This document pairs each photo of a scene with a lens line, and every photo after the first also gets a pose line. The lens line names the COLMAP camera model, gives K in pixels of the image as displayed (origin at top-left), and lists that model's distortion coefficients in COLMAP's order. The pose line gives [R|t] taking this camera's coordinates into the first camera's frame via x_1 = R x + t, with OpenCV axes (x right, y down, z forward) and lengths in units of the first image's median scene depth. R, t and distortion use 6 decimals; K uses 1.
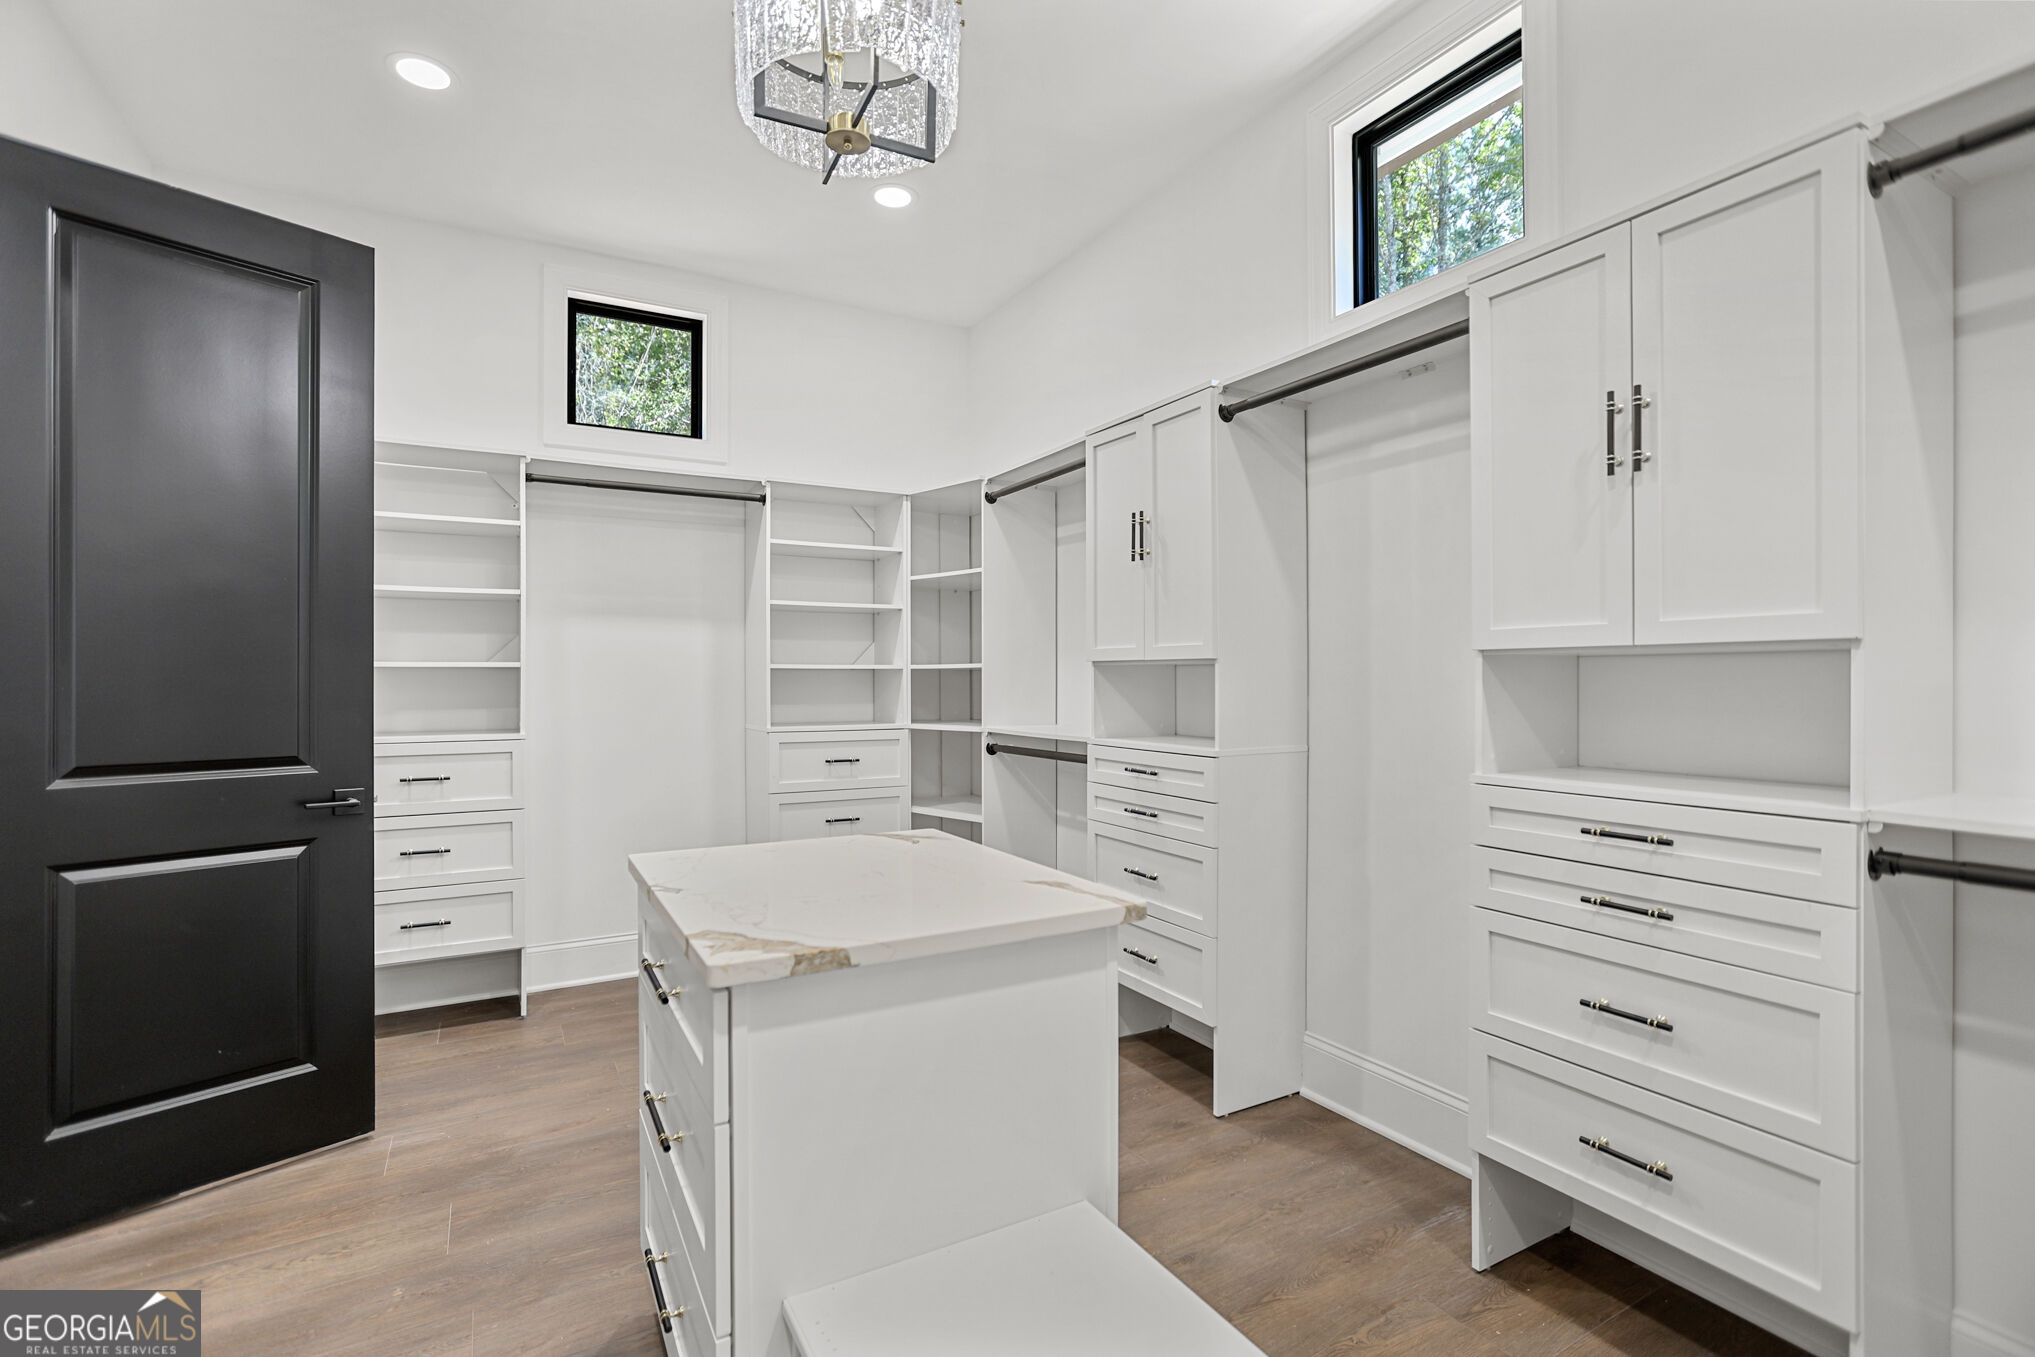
lens RADIAL K [[929.9, 0, 1011.1], [0, 929.9, 677.4], [0, 0, 1]] dist [-0.025224, 0.002300]
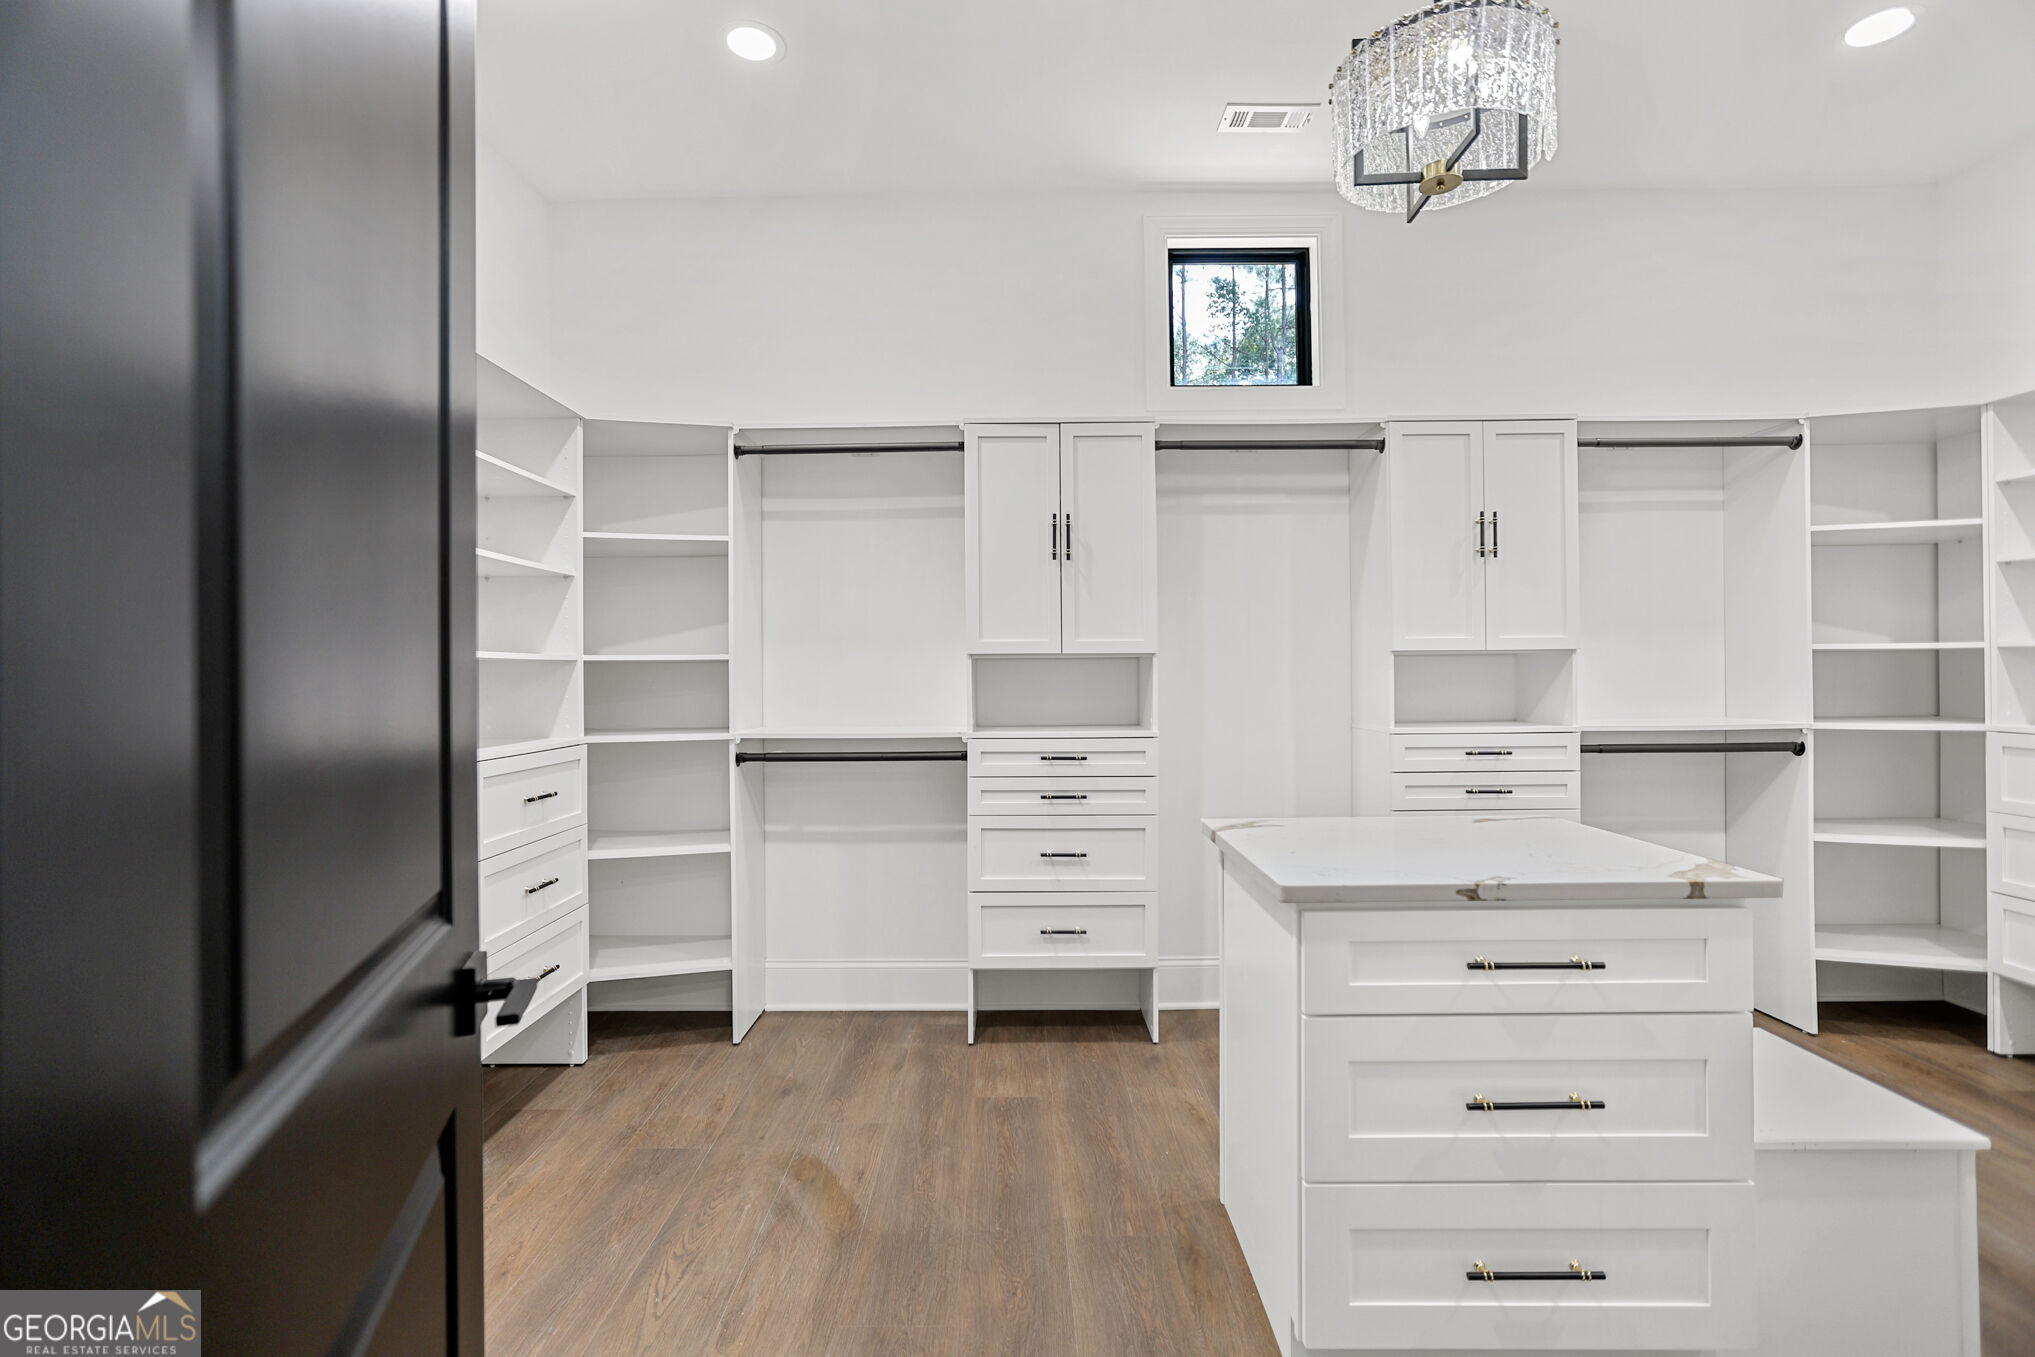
lens RADIAL K [[929.9, 0, 1008.4], [0, 929.9, 669.9], [0, 0, 1]] dist [-0.025224, 0.002300]
pose [[0.496809, 0.003604, 0.867852, -0.786846], [0.005724, 0.999956, -0.007429, 0.007815], [-0.867841, 0.008658, 0.496767, 0.506956]]
